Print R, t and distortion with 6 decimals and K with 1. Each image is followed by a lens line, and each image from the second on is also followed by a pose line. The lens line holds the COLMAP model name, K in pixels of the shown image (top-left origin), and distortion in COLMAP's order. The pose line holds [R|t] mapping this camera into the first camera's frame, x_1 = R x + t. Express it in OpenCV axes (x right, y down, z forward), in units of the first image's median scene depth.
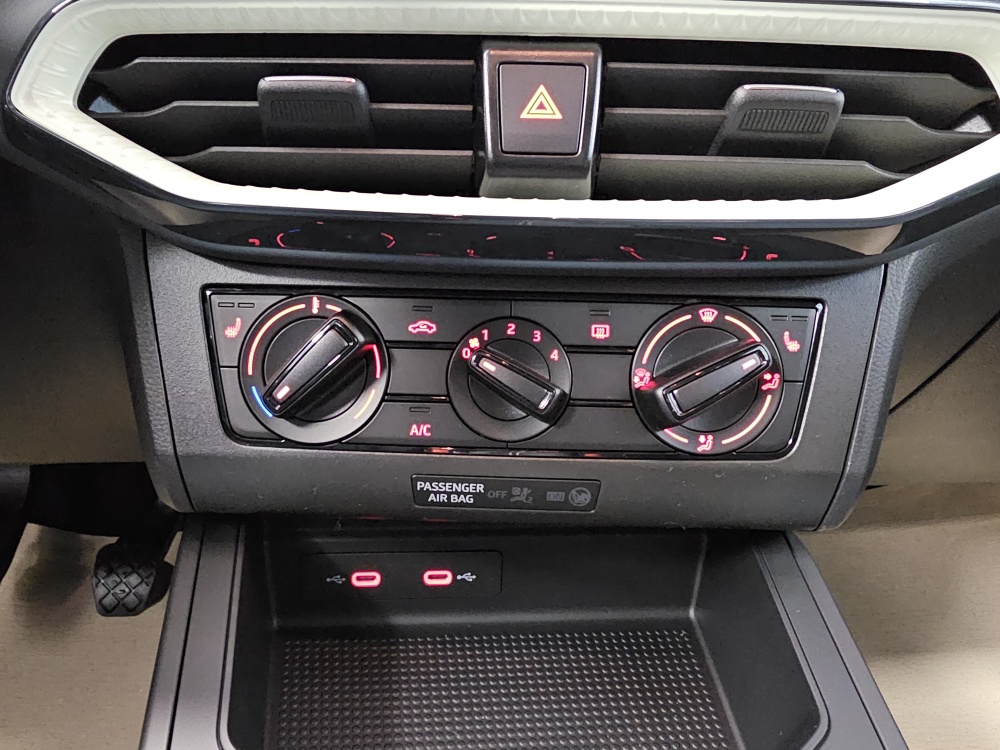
lens RADIAL K [[693.4, 0, 456.7], [0, 693.4, 381.5], [0, 0, 1]] dist [0.000535, 0.002278]
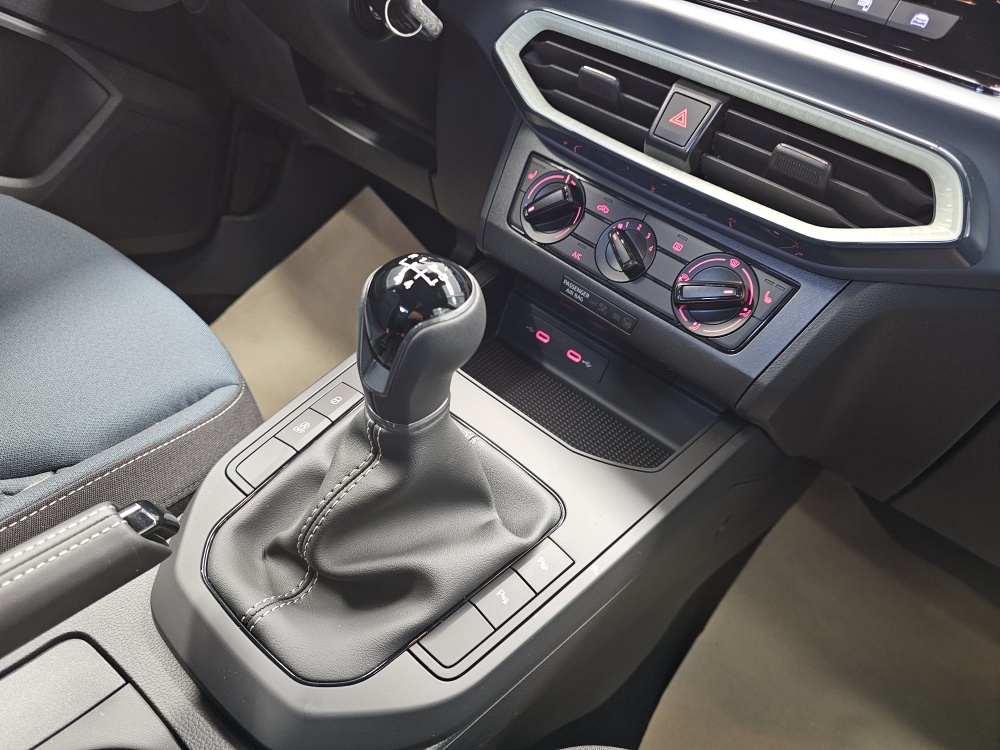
lens RADIAL K [[682.1, 0, 496.0], [0, 682.1, 372.4], [0, 0, 1]] dist [0.060760, -0.059515]
pose [[0.718290, 0.499469, -0.484346, 0.912173], [-0.462546, 0.862847, 0.203828, 0.067465], [0.519722, 0.077625, 0.850802, -0.785897]]
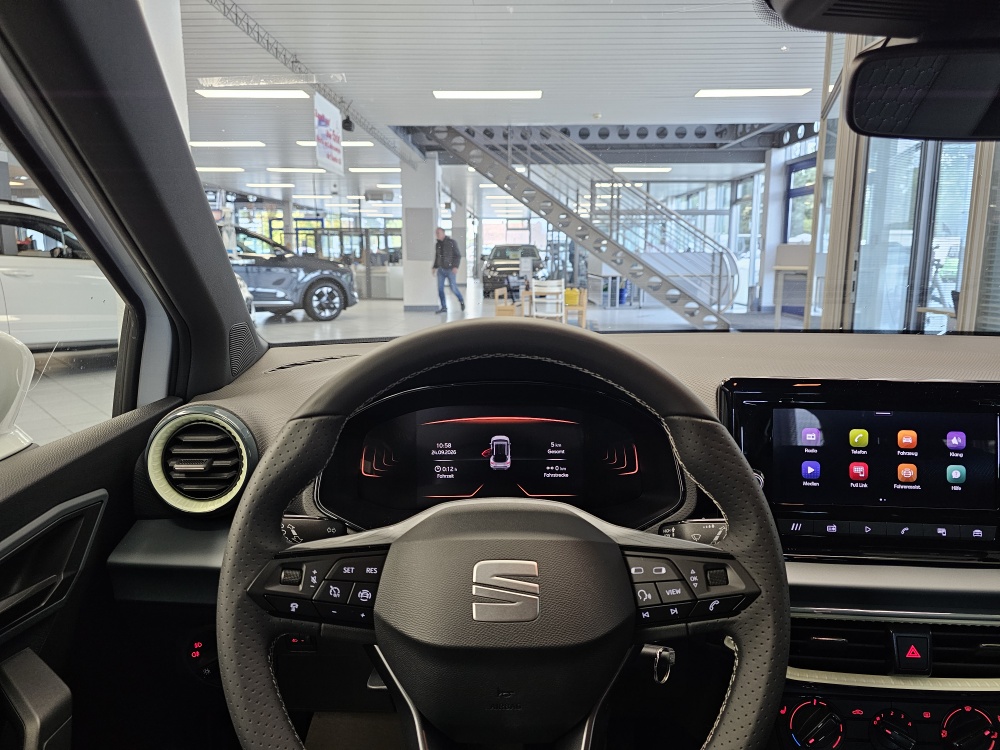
lens RADIAL K [[682.1, 0, 504.8], [0, 682.1, 360.6], [0, 0, 1]] dist [0.060760, -0.059515]
pose [[0.997751, -0.015277, -0.065270, -1.207026], [0.006045, 0.990223, -0.139360, -1.052391], [0.066761, 0.138652, 0.988088, -1.906159]]
